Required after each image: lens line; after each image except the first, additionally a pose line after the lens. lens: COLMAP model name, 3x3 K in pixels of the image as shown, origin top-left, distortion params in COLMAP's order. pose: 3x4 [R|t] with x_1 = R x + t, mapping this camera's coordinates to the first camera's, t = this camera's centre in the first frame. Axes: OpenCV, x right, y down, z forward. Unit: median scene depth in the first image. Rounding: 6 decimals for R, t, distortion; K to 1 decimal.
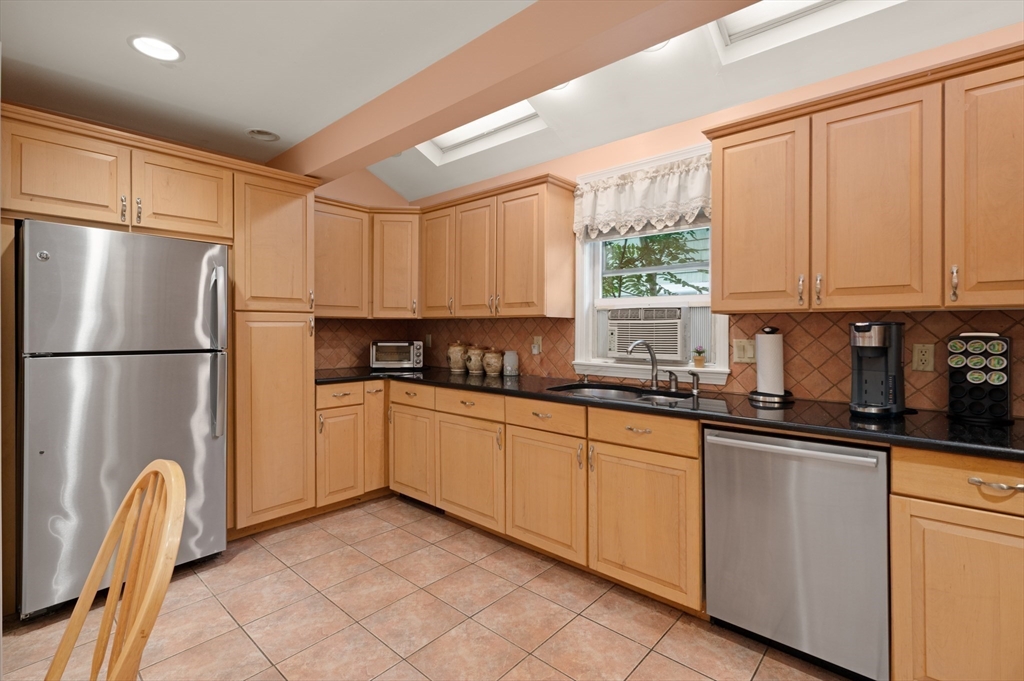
lens RADIAL K [[468.3, 0, 517.0], [0, 468.3, 333.6], [0, 0, 1]] dist [-0.001135, 0.001807]
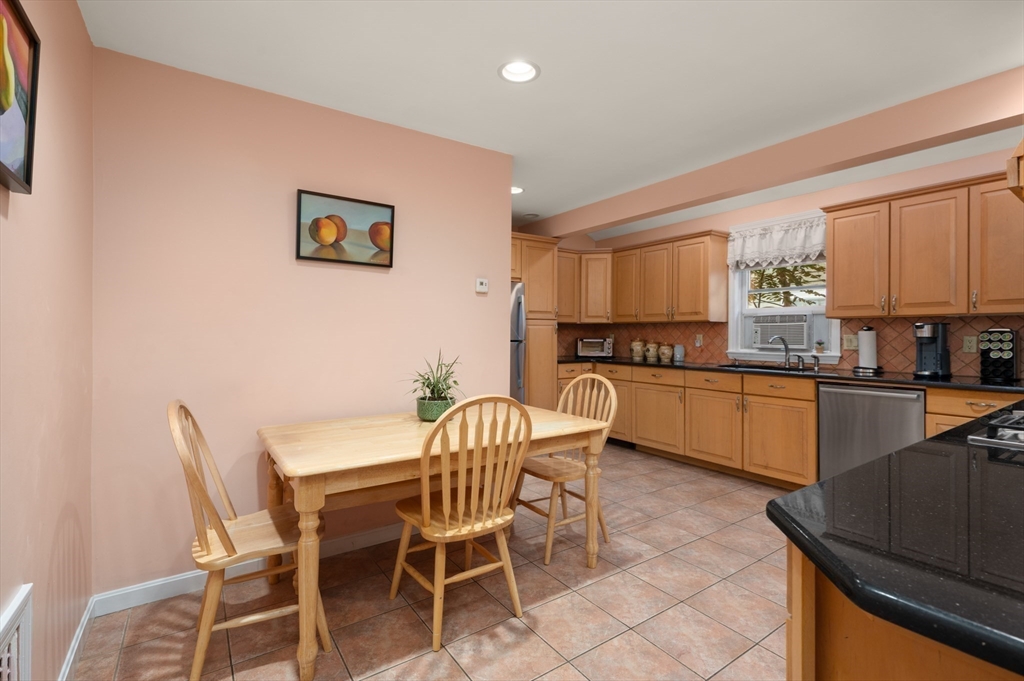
lens RADIAL K [[468.3, 0, 511.0], [0, 468.3, 337.4], [0, 0, 1]] dist [-0.001135, 0.001807]
pose [[0.968984, 0.001511, -0.247119, -0.217429], [-0.002272, 0.999994, -0.002796, 0.026610], [0.247113, 0.003270, 0.968981, -0.753891]]
